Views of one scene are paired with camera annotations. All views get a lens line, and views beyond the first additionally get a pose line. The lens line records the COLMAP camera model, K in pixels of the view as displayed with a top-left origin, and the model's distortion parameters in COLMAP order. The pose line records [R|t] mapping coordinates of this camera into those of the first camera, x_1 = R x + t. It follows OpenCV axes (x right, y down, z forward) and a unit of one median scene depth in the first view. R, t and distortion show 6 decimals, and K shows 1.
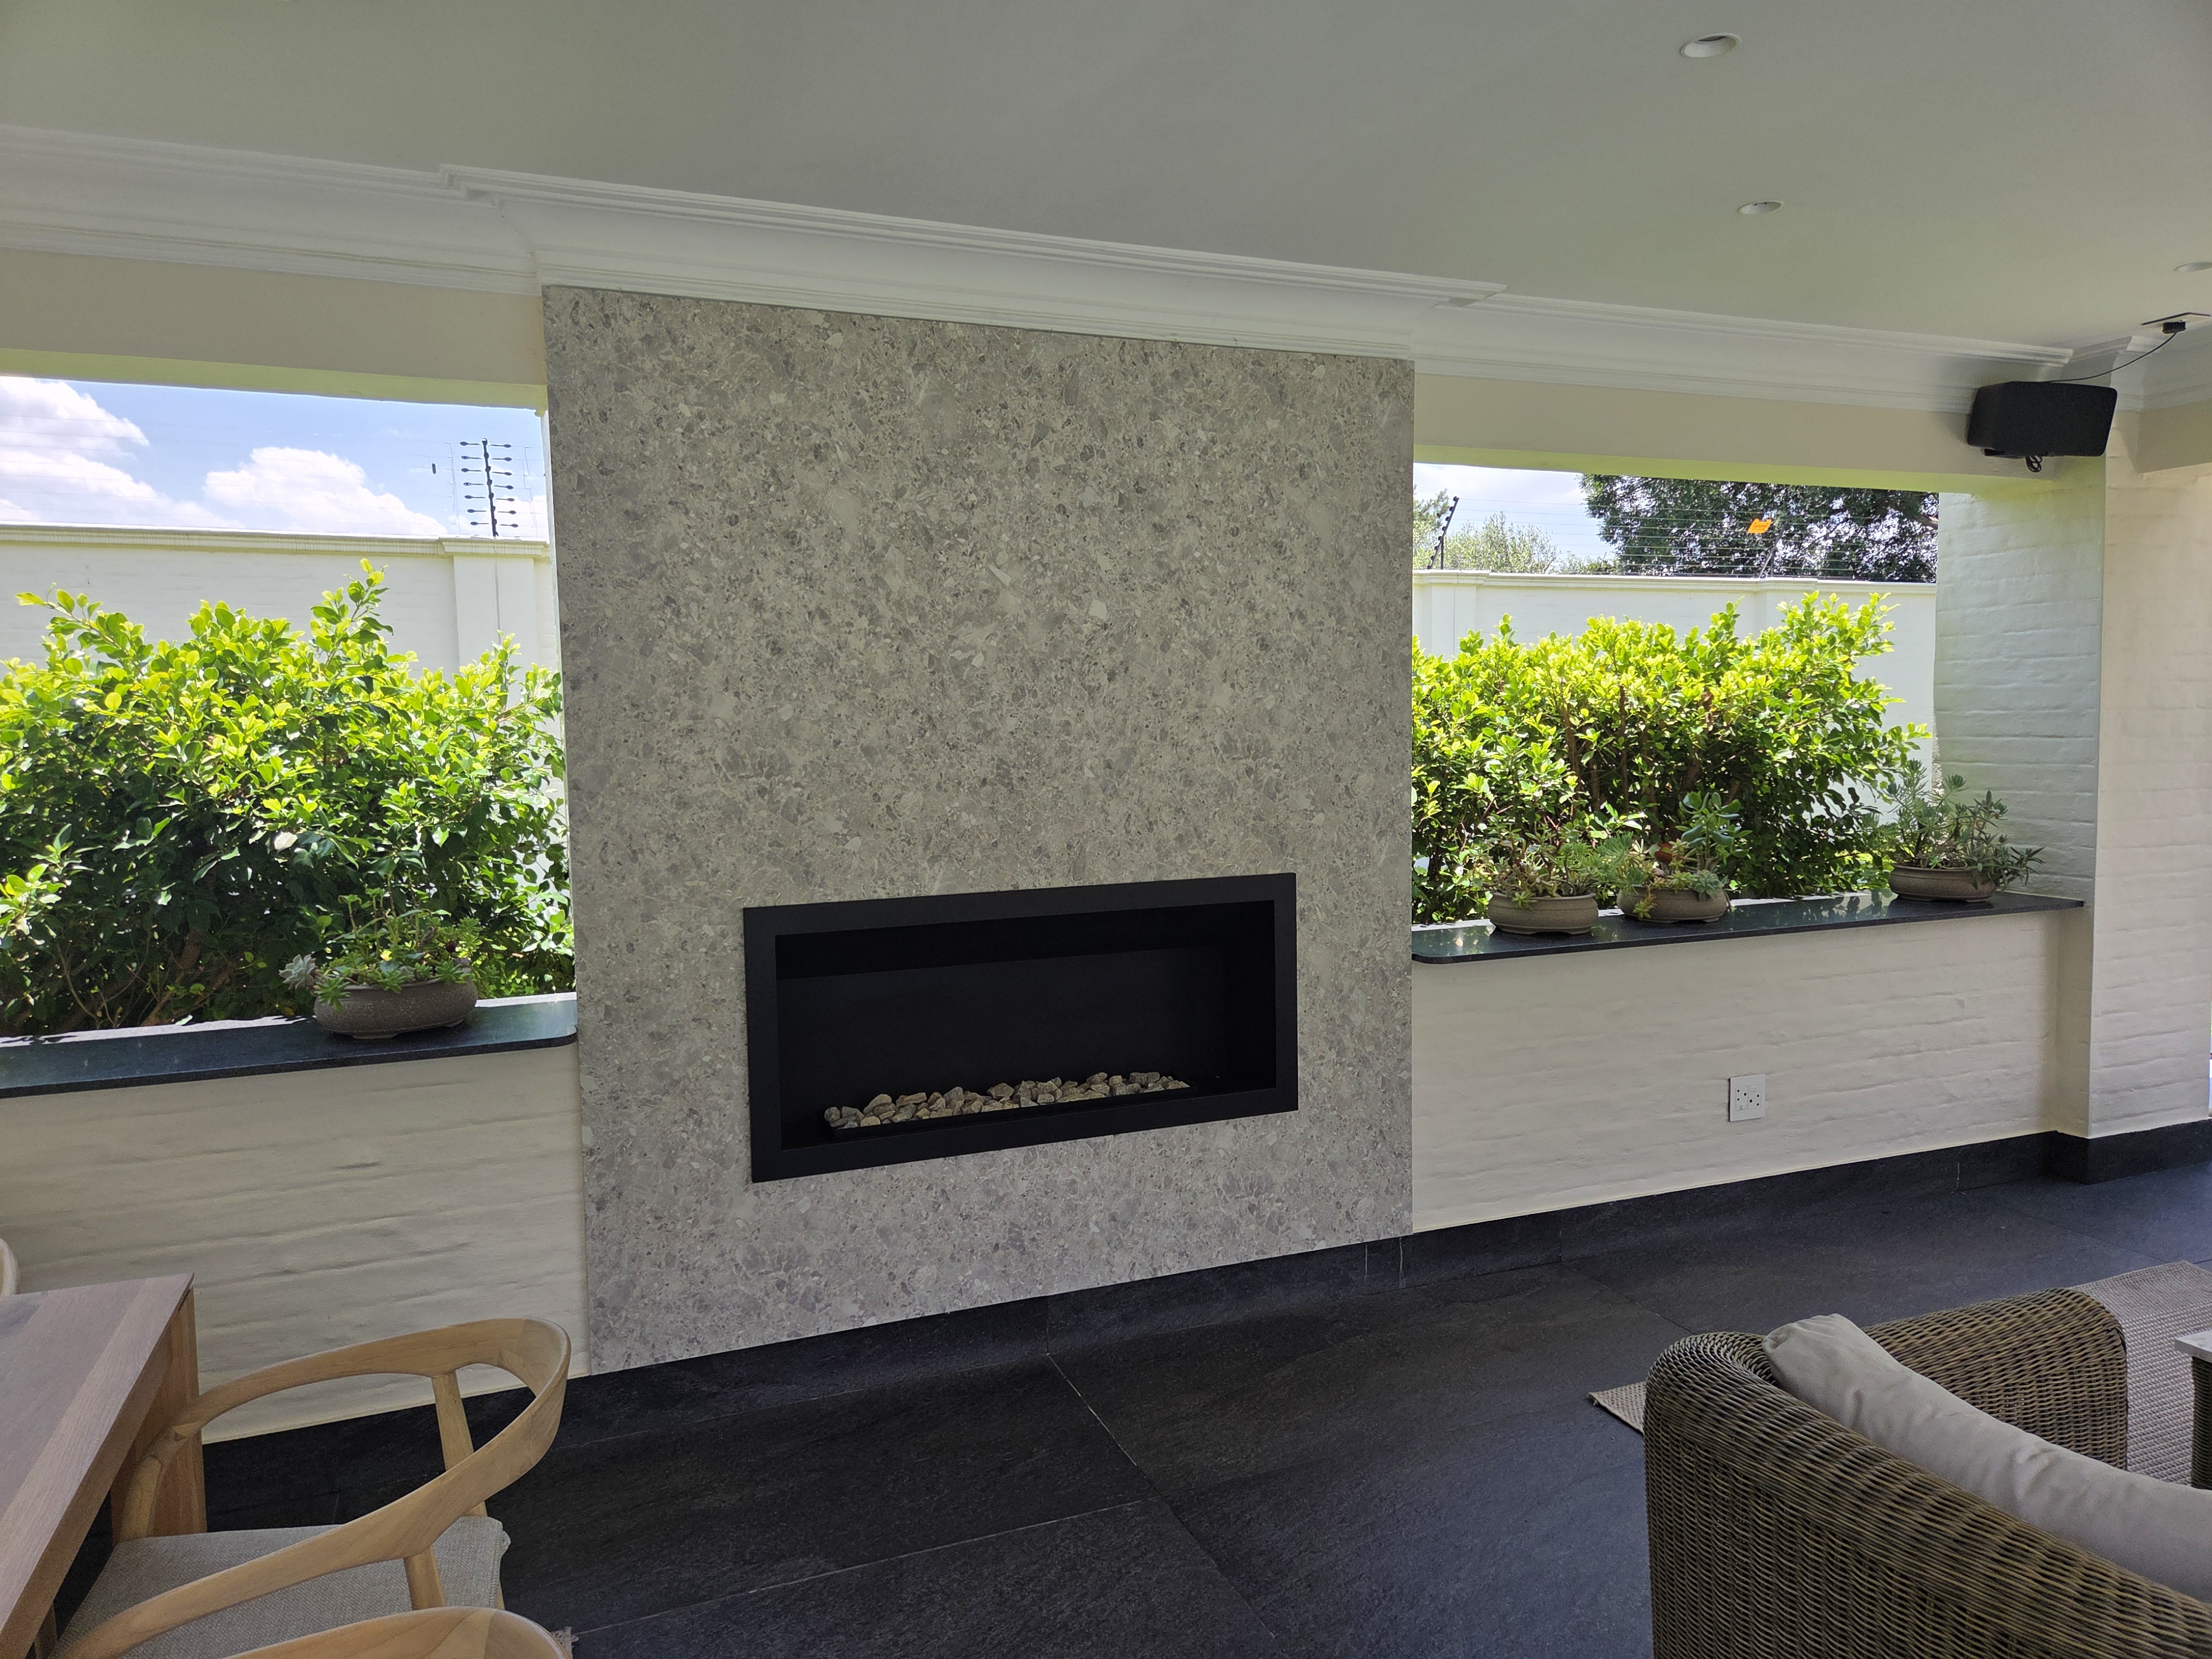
lens RADIAL K [[1494.4, 0, 1102.0], [0, 1494.4, 818.6], [0, 0, 1]] dist [0.083339, -0.078710]
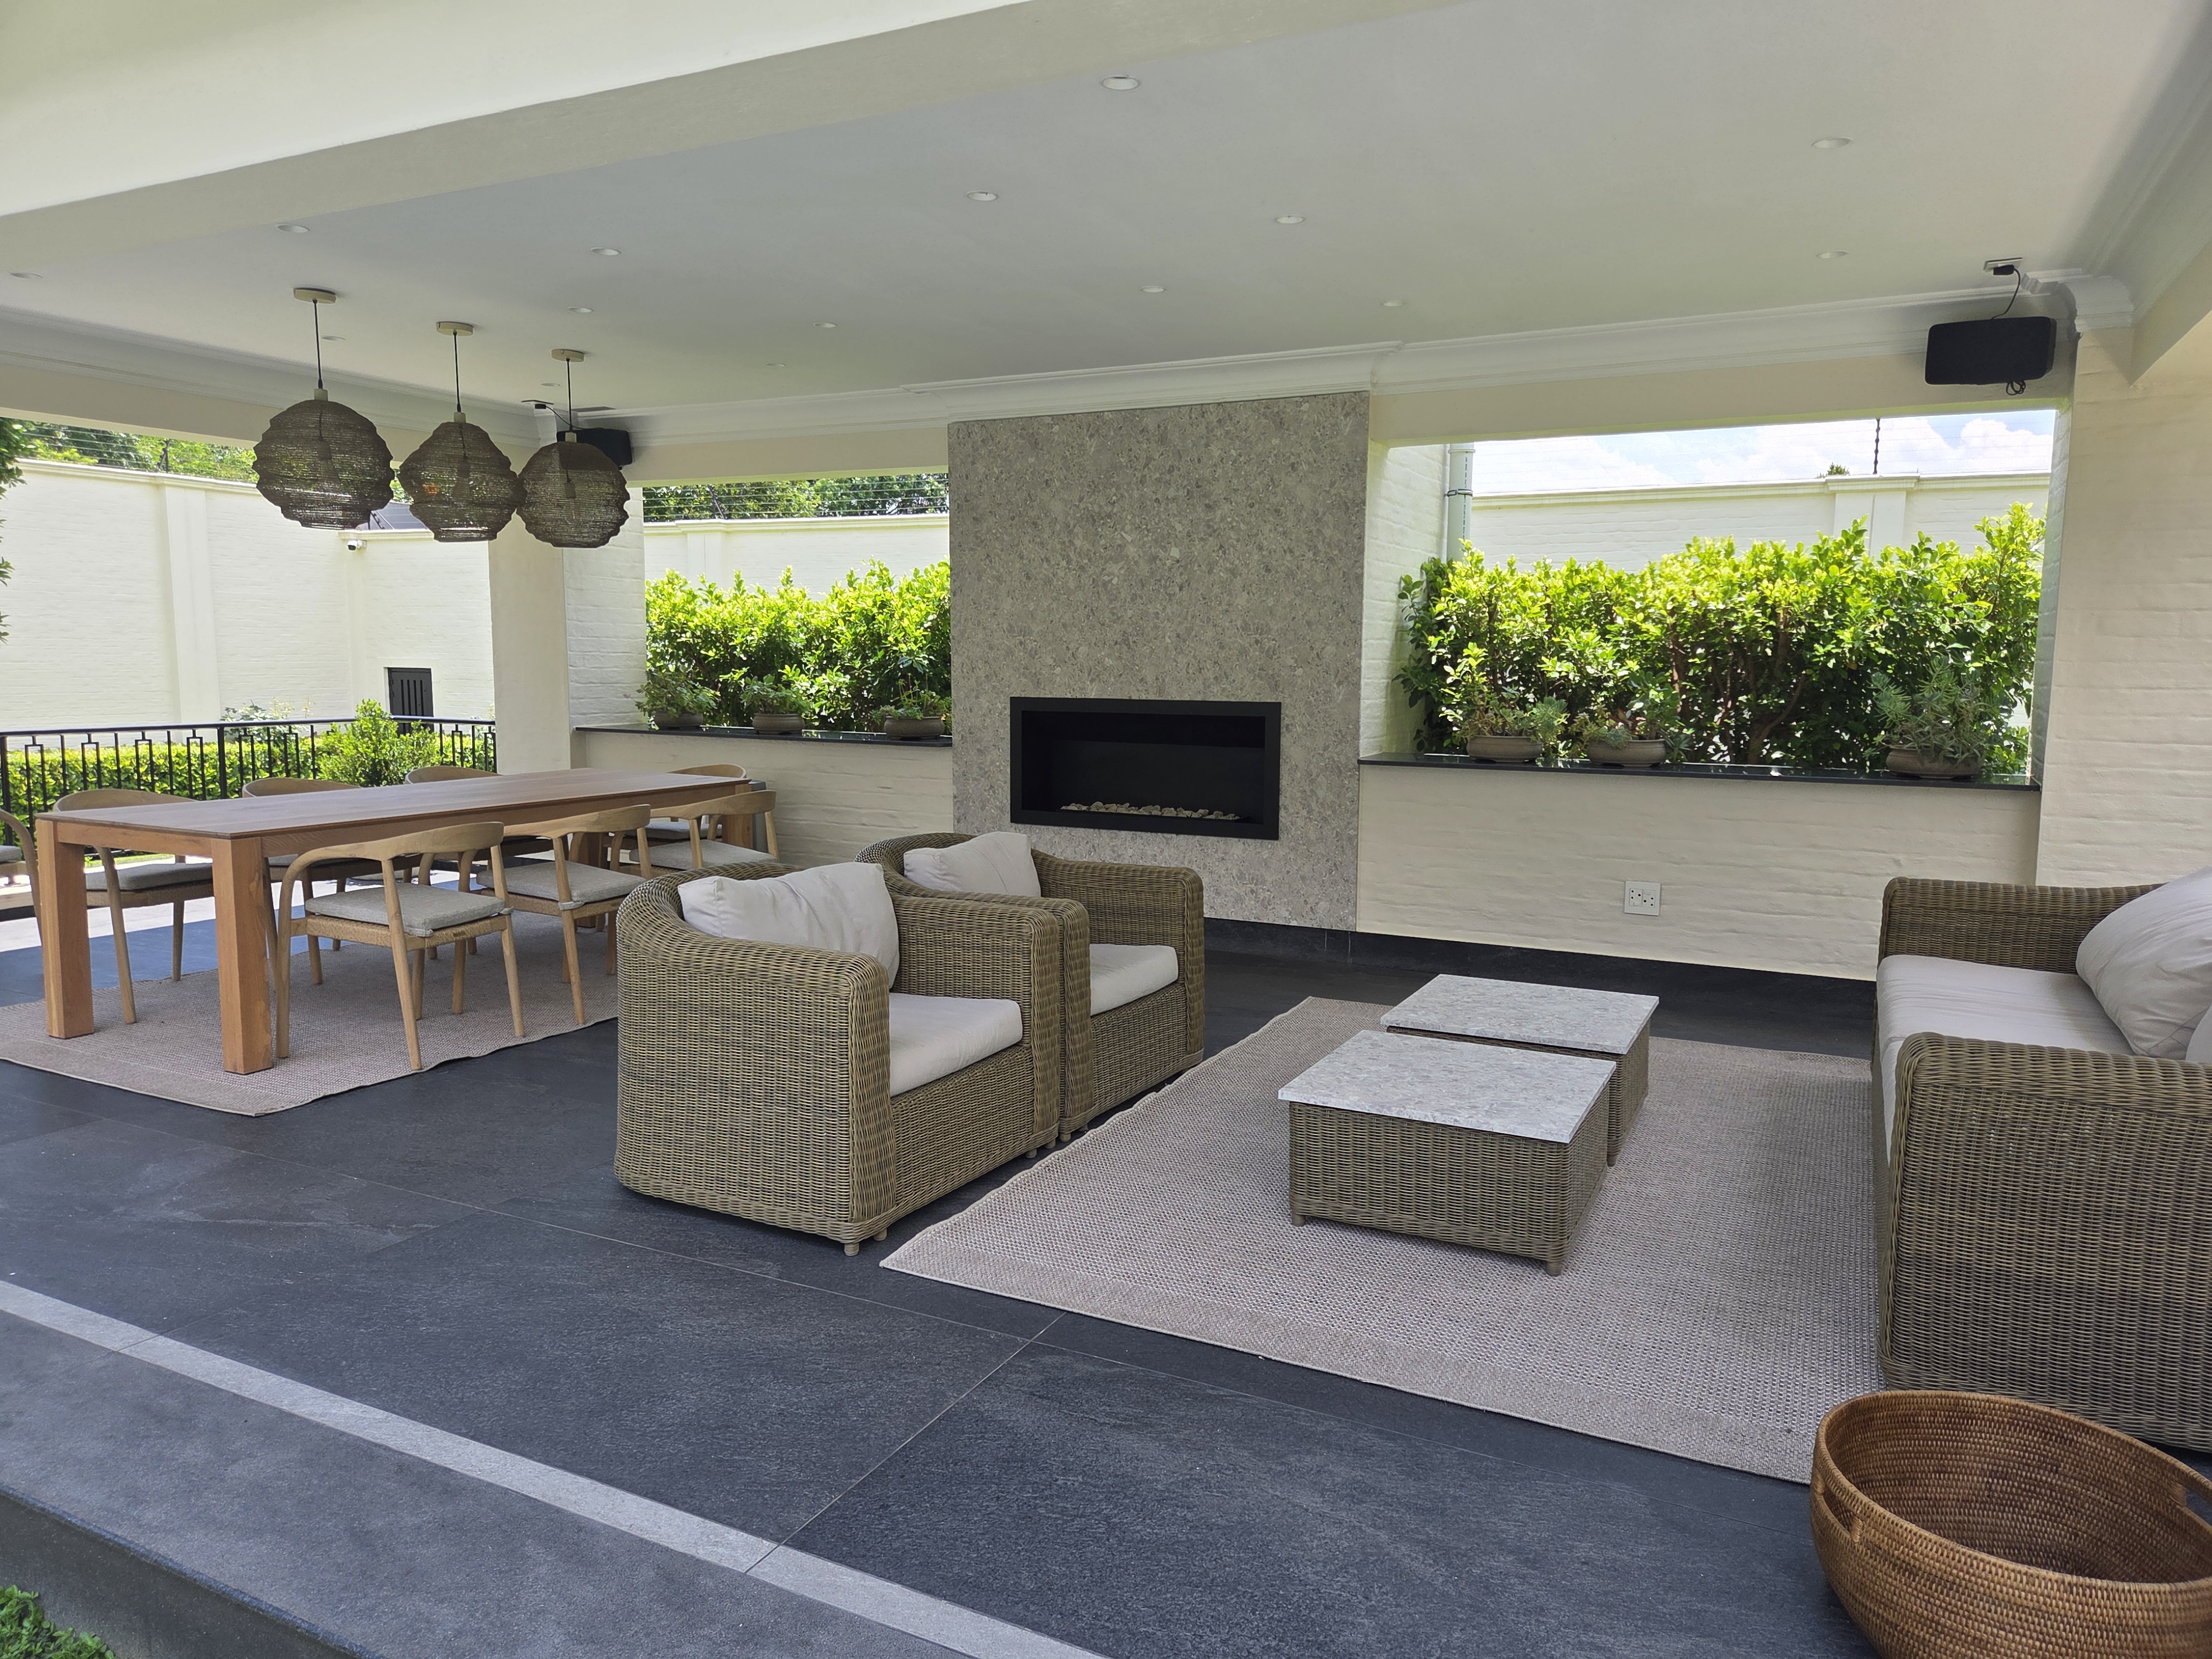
lens RADIAL K [[1494.4, 0, 1102.0], [0, 1494.4, 818.6], [0, 0, 1]] dist [0.083339, -0.078710]
pose [[0.651175, 0.105297, -0.751587, 1.359246], [-0.068977, 0.994441, 0.079559, 0.048562], [0.755787, 0.000035, 0.654818, -0.296944]]
